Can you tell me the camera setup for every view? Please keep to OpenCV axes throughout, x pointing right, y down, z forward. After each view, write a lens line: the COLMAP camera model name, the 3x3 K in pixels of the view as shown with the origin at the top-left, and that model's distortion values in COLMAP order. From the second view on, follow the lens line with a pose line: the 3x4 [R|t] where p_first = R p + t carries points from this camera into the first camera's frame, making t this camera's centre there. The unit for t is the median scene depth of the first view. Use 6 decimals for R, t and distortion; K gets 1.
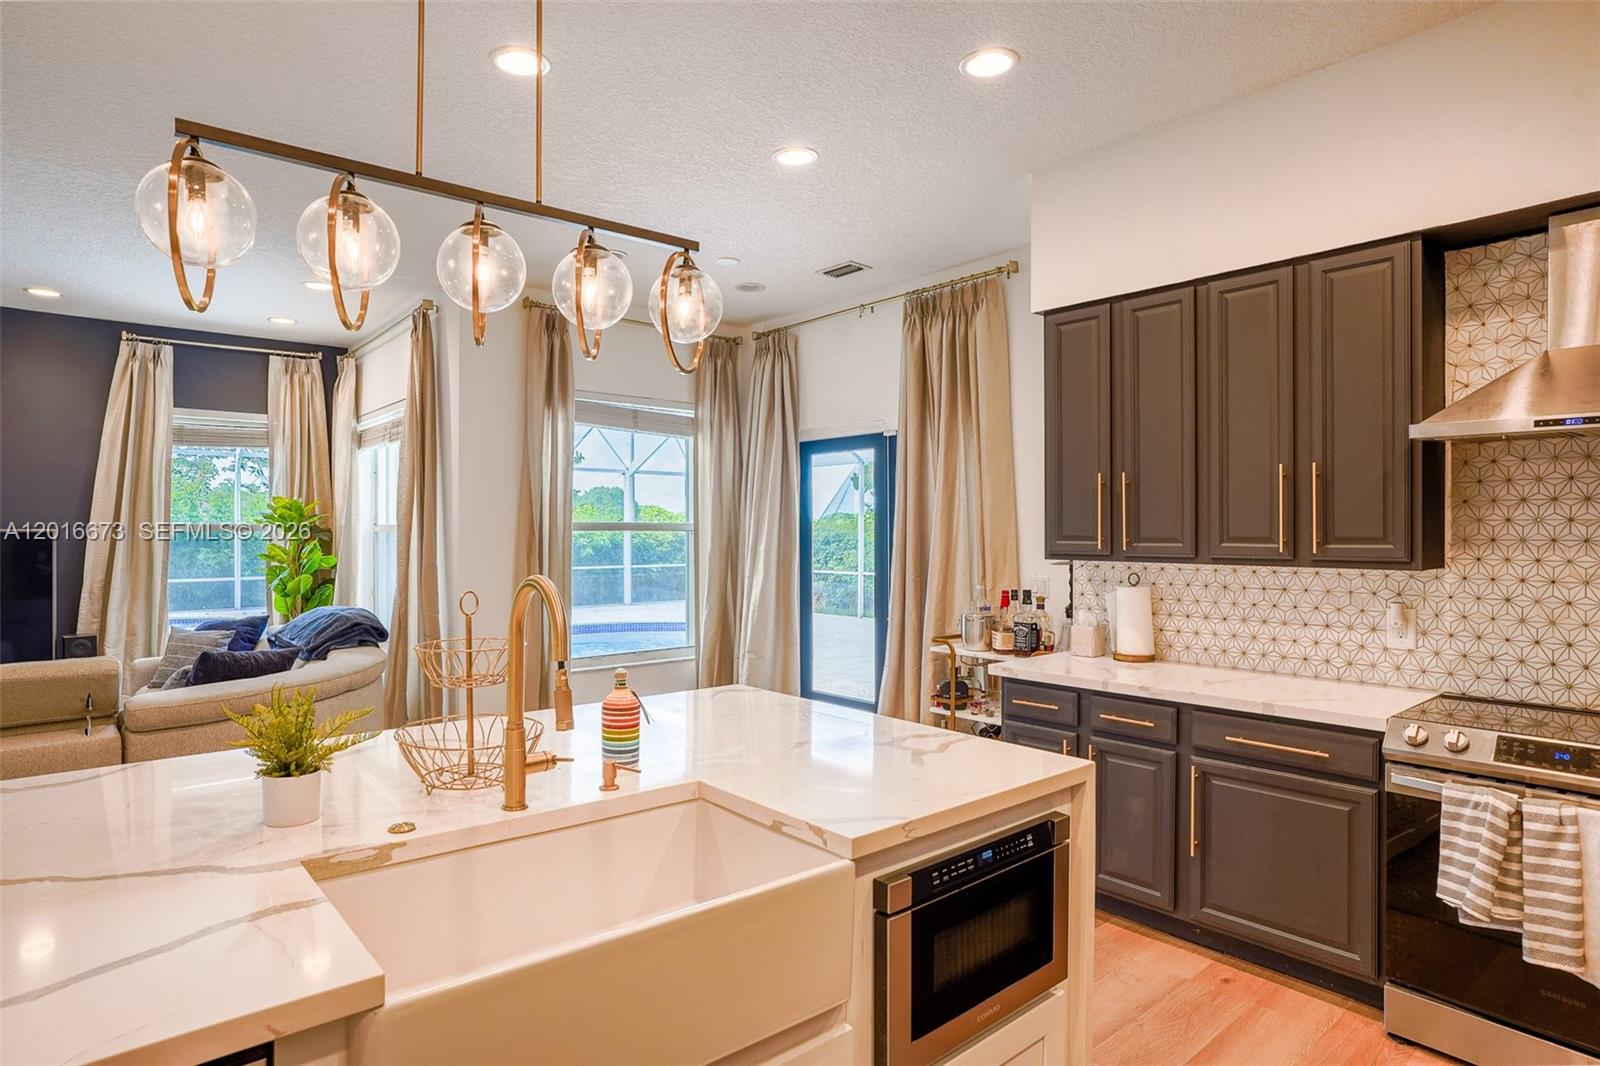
lens RADIAL K [[886.7, 0, 777.9], [0, 886.7, 534.2], [0, 0, 1]] dist [-0.041799, 0.030392]
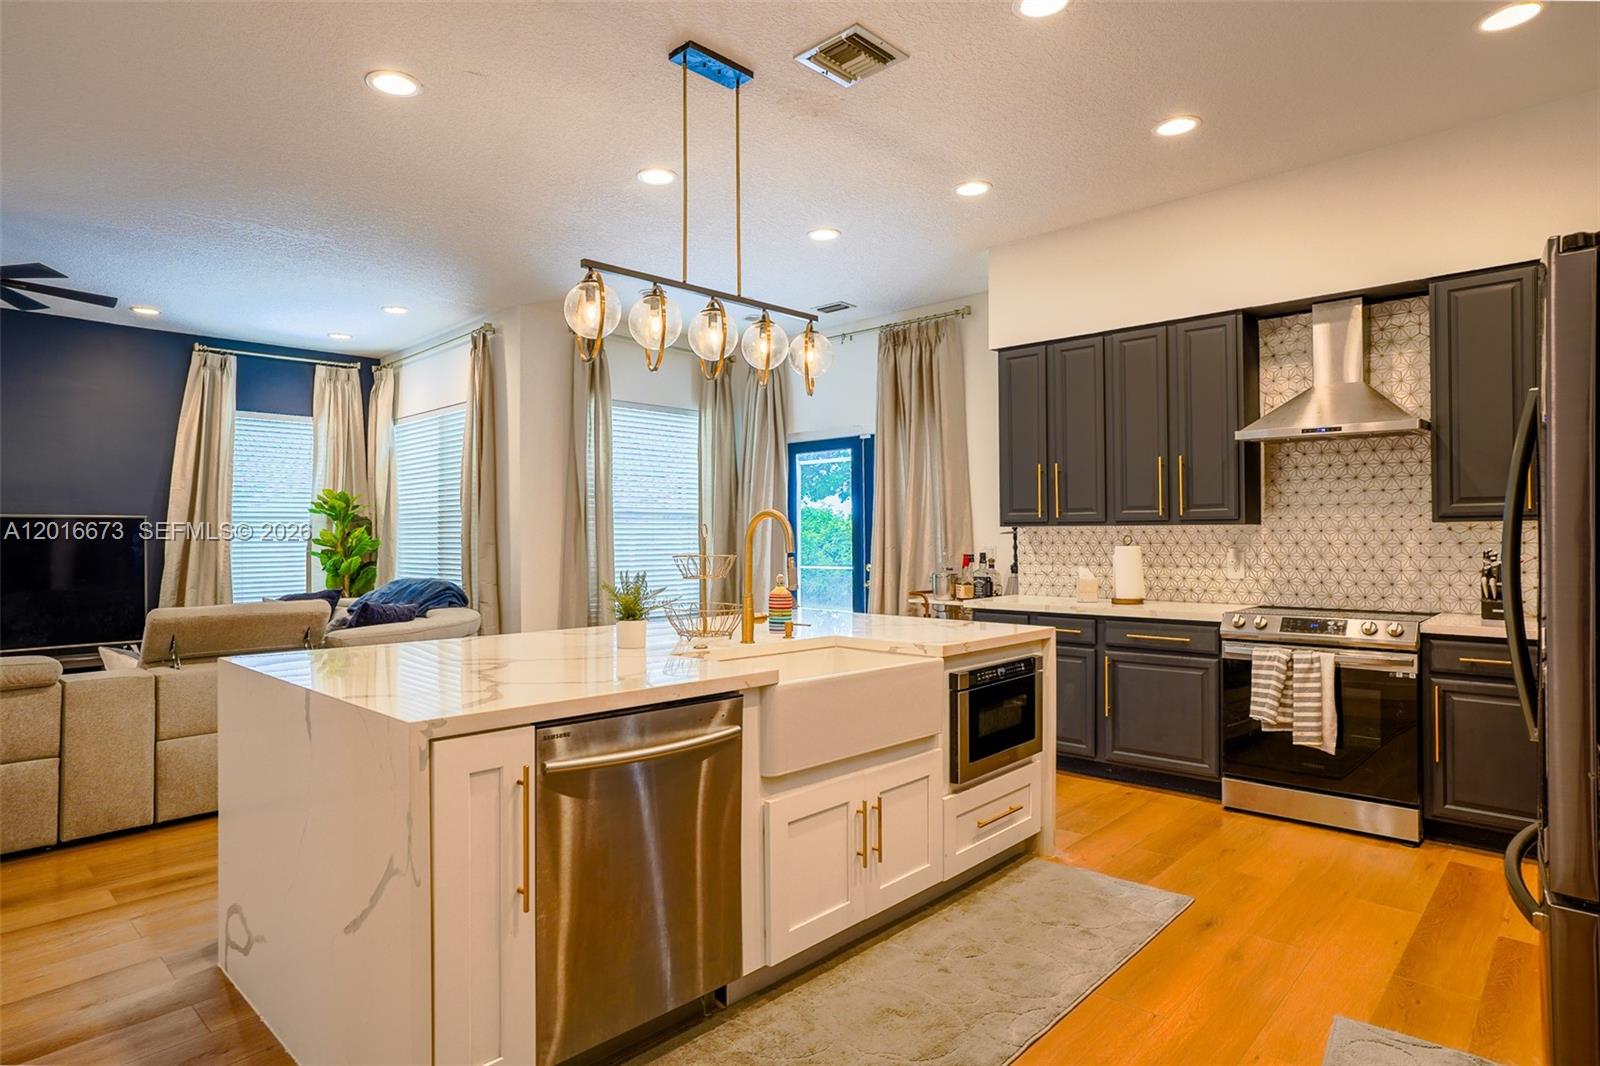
lens RADIAL K [[886.7, 0, 781.2], [0, 886.7, 532.8], [0, 0, 1]] dist [-0.041799, 0.030392]
pose [[0.994413, -0.005121, 0.105433, -0.216978], [0.005944, 0.999954, -0.007500, 0.053777], [-0.105390, 0.008085, 0.994398, -0.403414]]
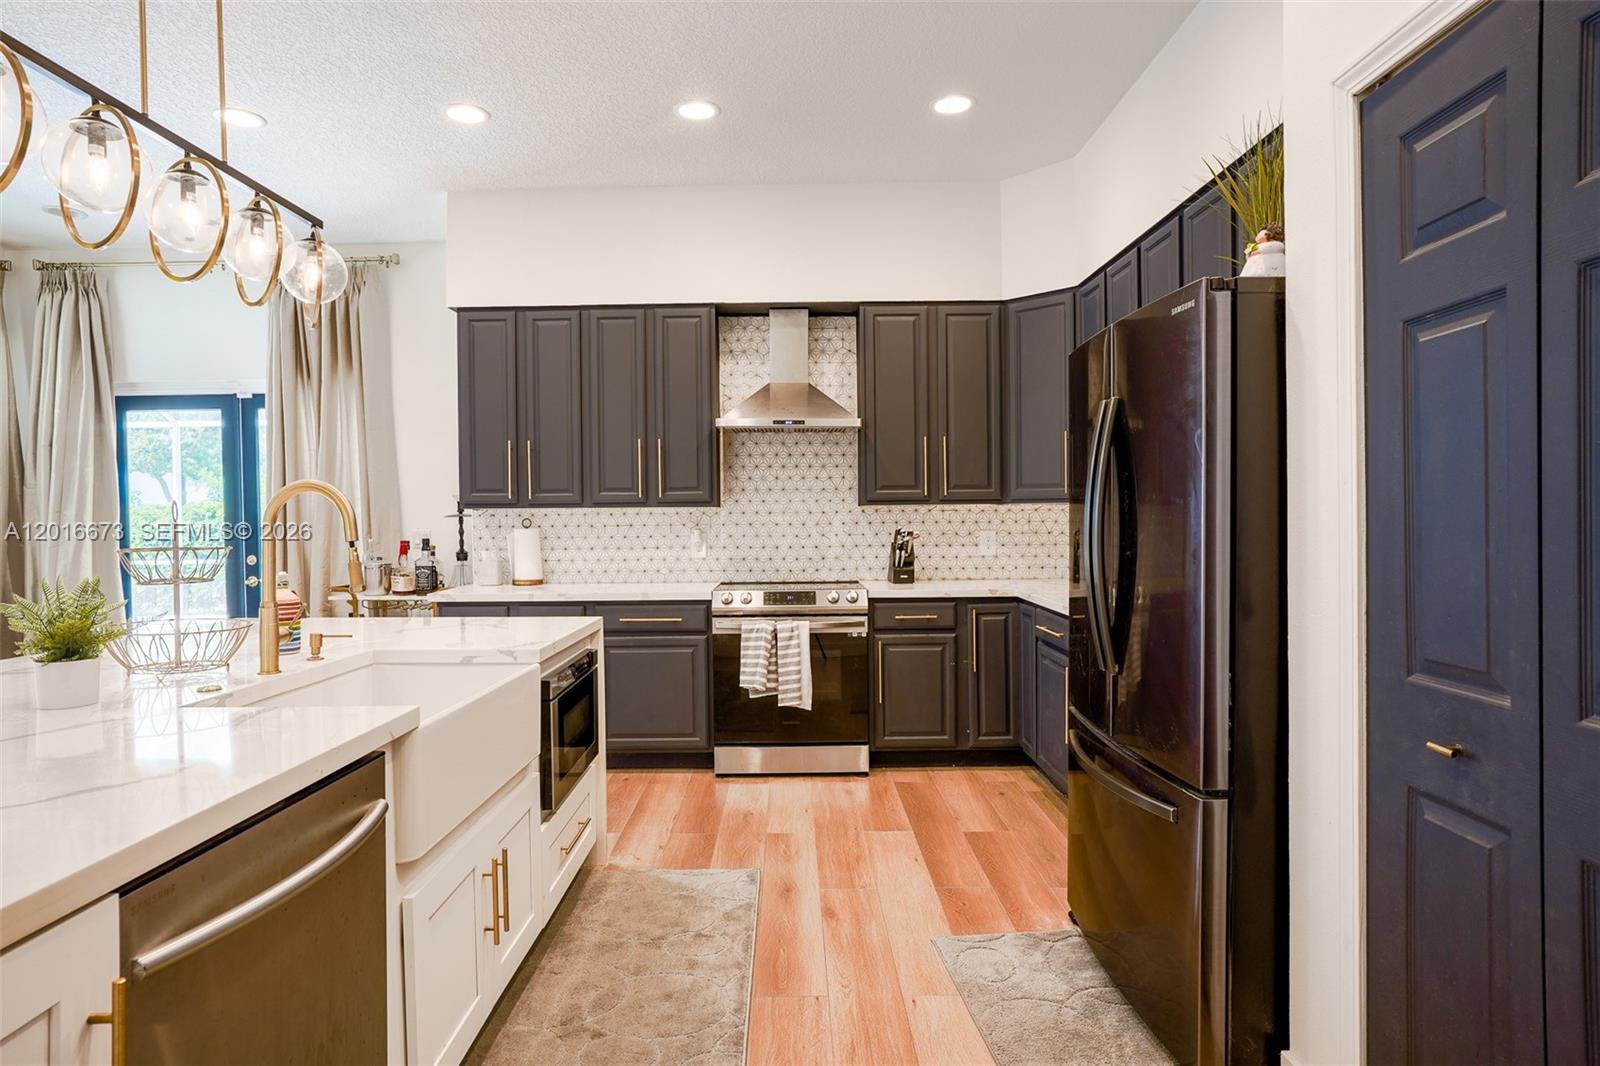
lens RADIAL K [[886.7, 0, 783.5], [0, 886.7, 533.2], [0, 0, 1]] dist [-0.041799, 0.030392]
pose [[0.655057, -0.021950, 0.755261, -0.386581], [0.012771, 0.999757, 0.017979, 0.053404], [-0.755472, -0.002132, 0.655178, -0.173091]]
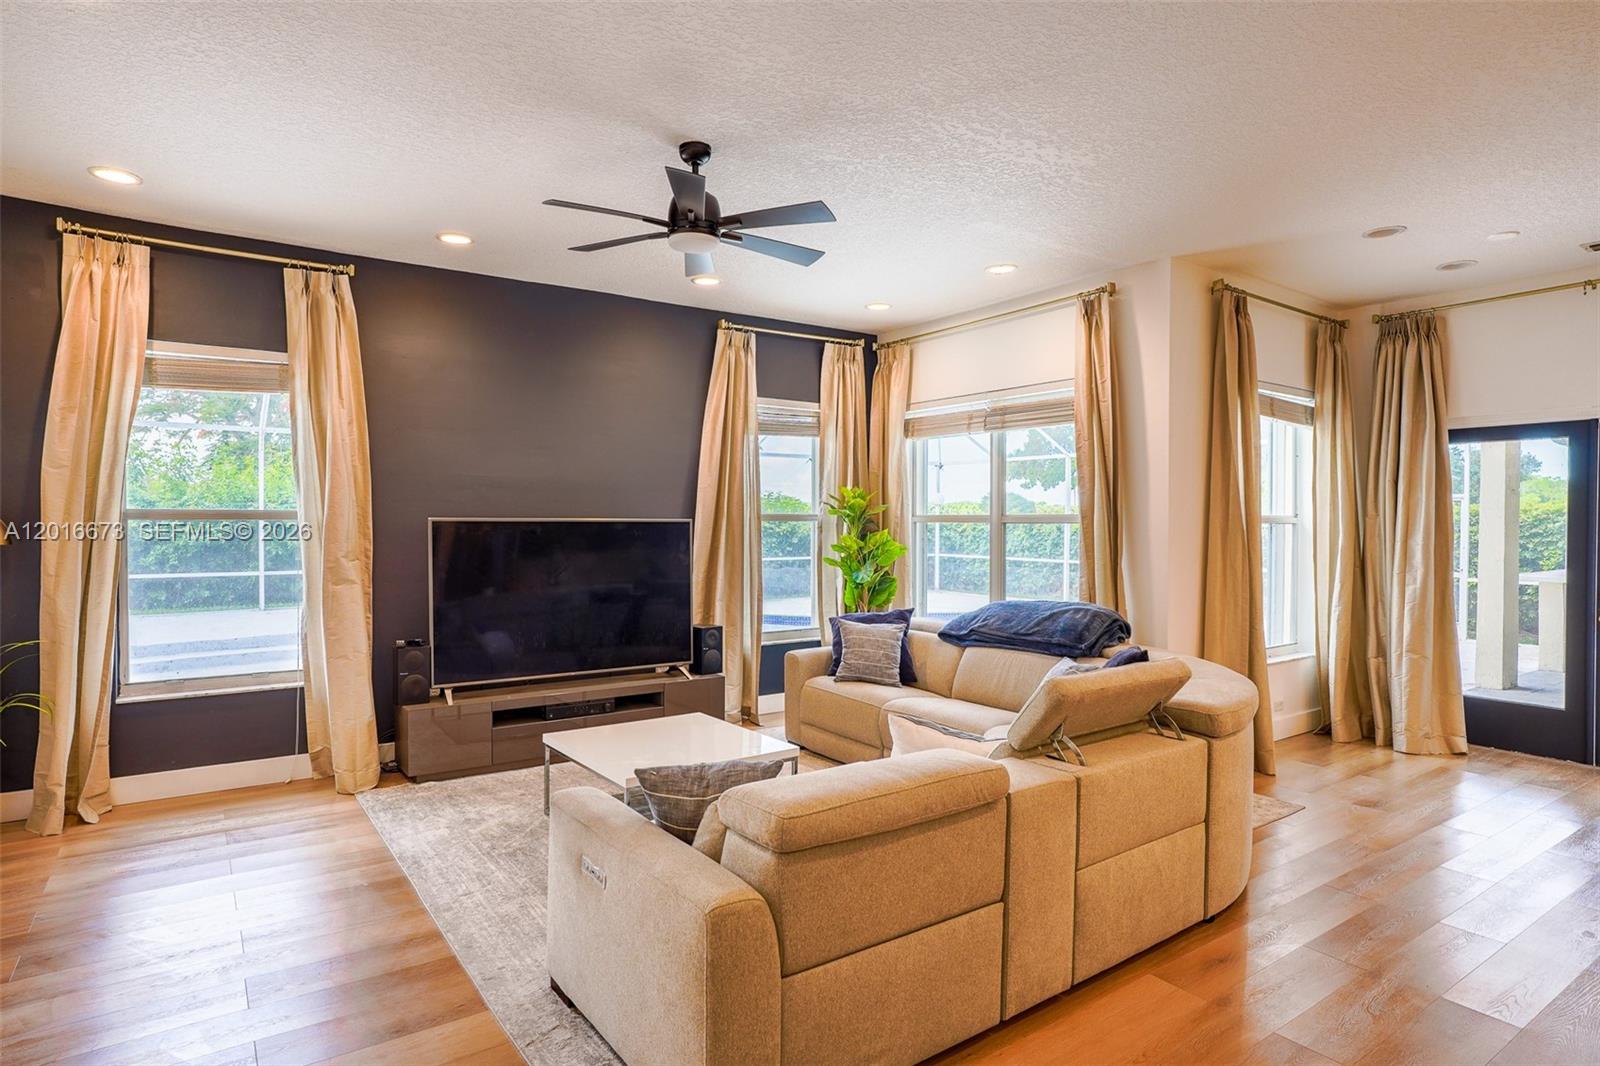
lens RADIAL K [[886.7, 0, 793.2], [0, 886.7, 538.9], [0, 0, 1]] dist [-0.041799, 0.030392]
pose [[0.995666, 0.006313, -0.092781, -1.103684], [-0.004764, 0.999846, 0.016907, -0.002010], [0.092874, -0.016392, 0.995543, 0.012259]]
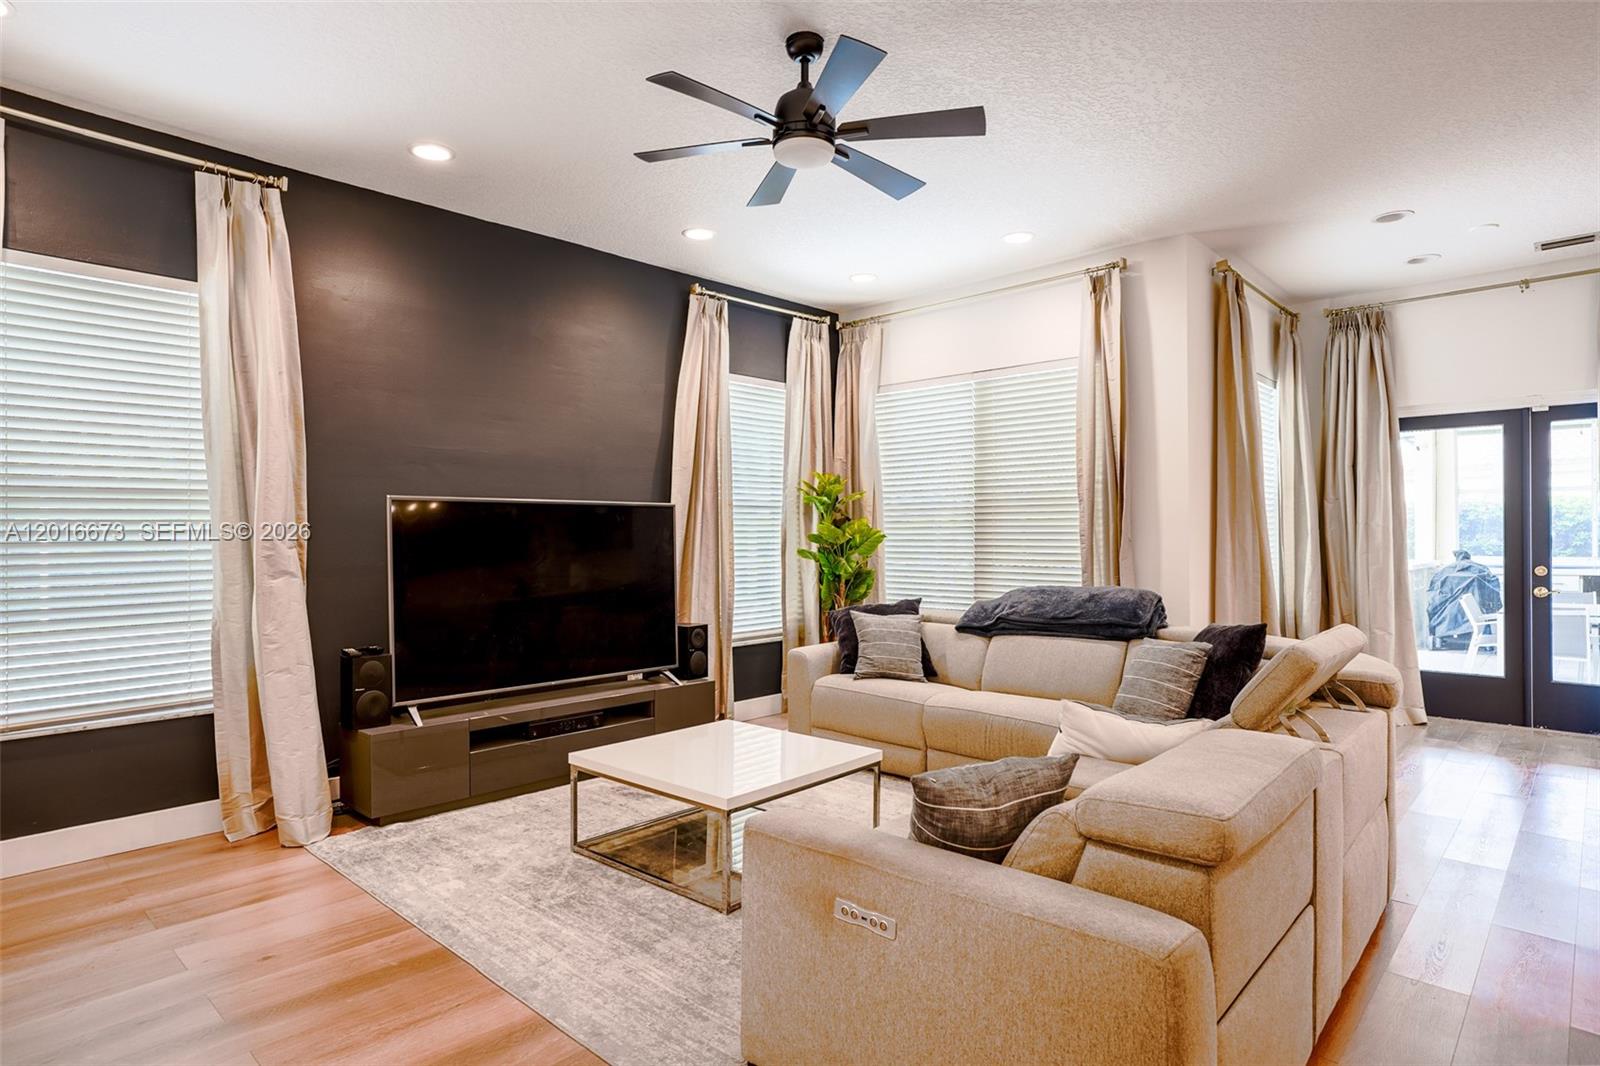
lens RADIAL K [[886.7, 0, 792.2], [0, 886.7, 537.3], [0, 0, 1]] dist [-0.041799, 0.030392]
pose [[0.993685, -0.004316, 0.112122, -1.447280], [0.004455, 0.999990, -0.000984, 0.052316], [-0.112117, 0.001478, 0.993694, 0.184227]]
